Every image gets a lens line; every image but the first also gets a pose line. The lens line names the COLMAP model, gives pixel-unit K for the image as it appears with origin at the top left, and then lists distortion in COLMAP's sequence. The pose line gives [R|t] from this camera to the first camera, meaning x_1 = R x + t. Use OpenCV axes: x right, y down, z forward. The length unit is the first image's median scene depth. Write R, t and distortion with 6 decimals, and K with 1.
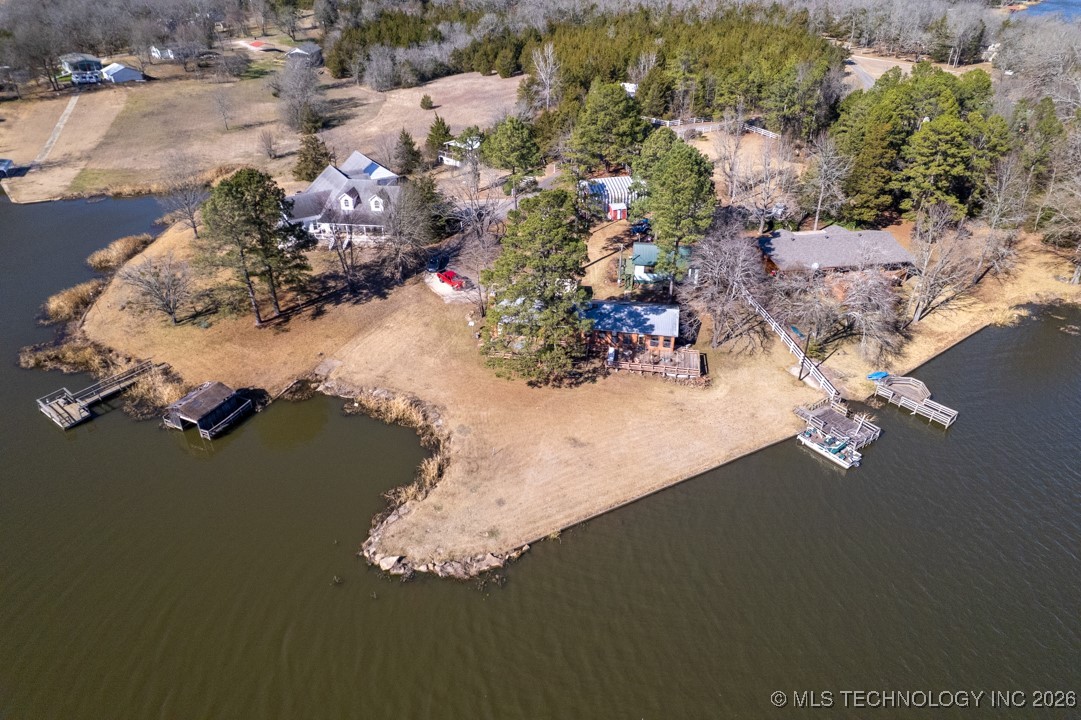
lens RADIAL K [[699.9, 0, 537.2], [0, 699.9, 363.0], [0, 0, 1]] dist [-0.073977, 0.067147]
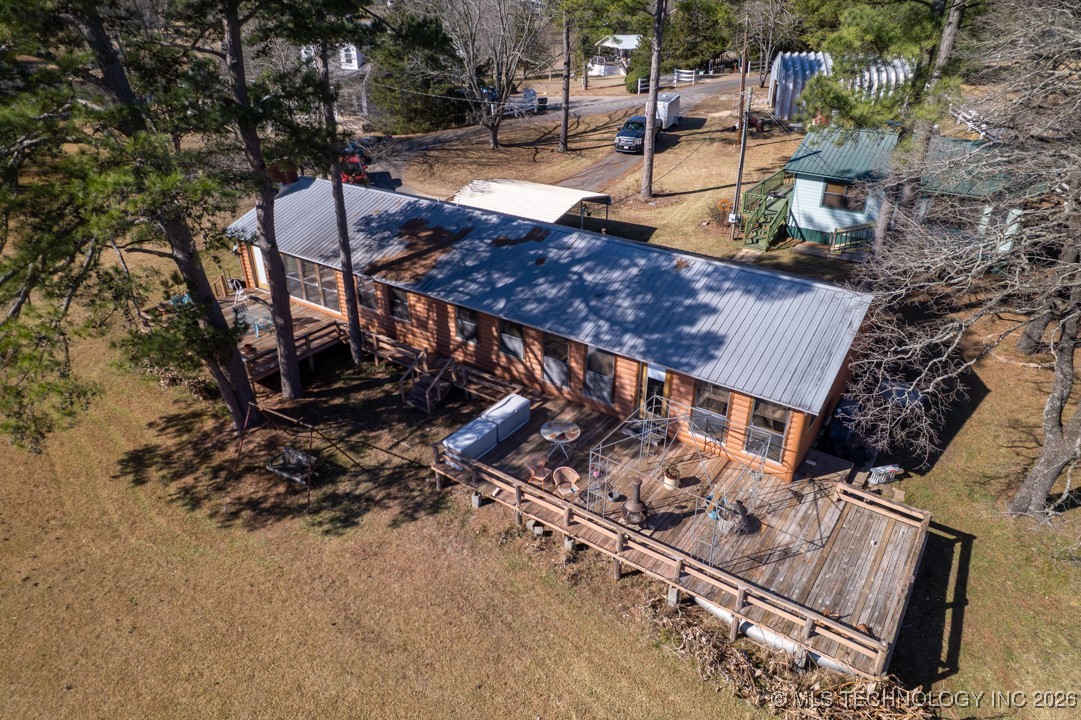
lens RADIAL K [[699.9, 0, 537.2], [0, 699.9, 363.0], [0, 0, 1]] dist [-0.073977, 0.067147]
pose [[0.903394, 0.202234, -0.378129, 0.196550], [-0.223771, 0.974550, -0.013400, -0.031111], [0.365796, 0.096719, 0.925656, 0.778183]]
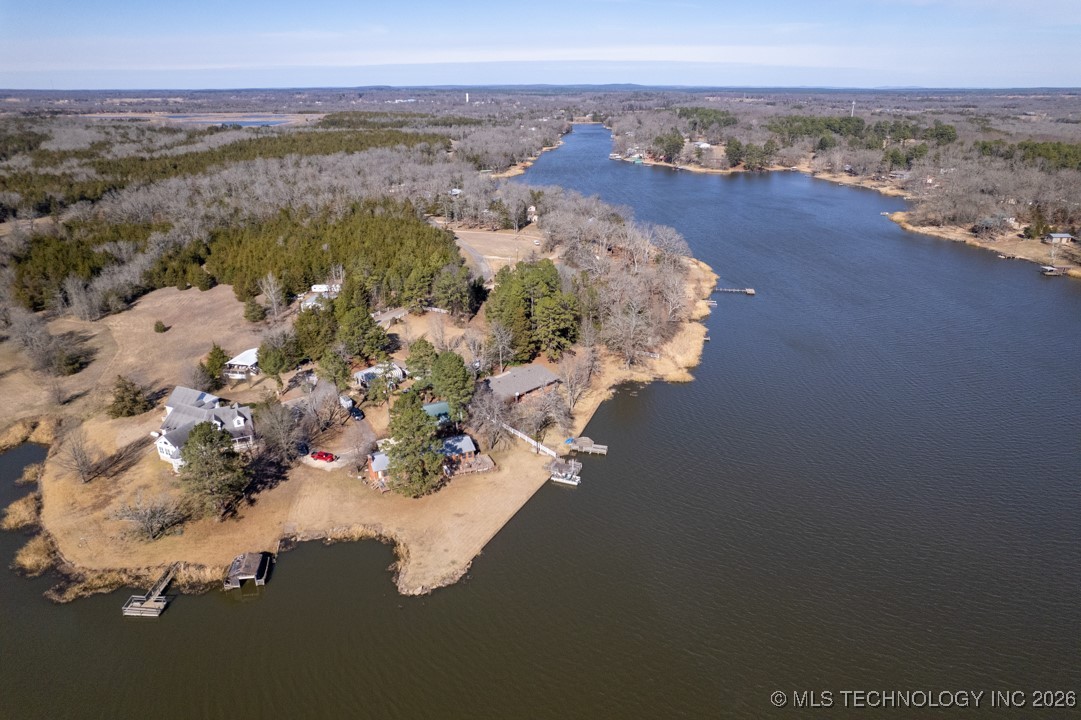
lens RADIAL K [[699.9, 0, 537.2], [0, 699.9, 363.0], [0, 0, 1]] dist [-0.073977, 0.067147]
pose [[0.829307, -0.215580, 0.515533, -0.576573], [0.297424, 0.951335, -0.080629, -0.058926], [-0.473063, 0.220198, 0.853068, -0.739094]]
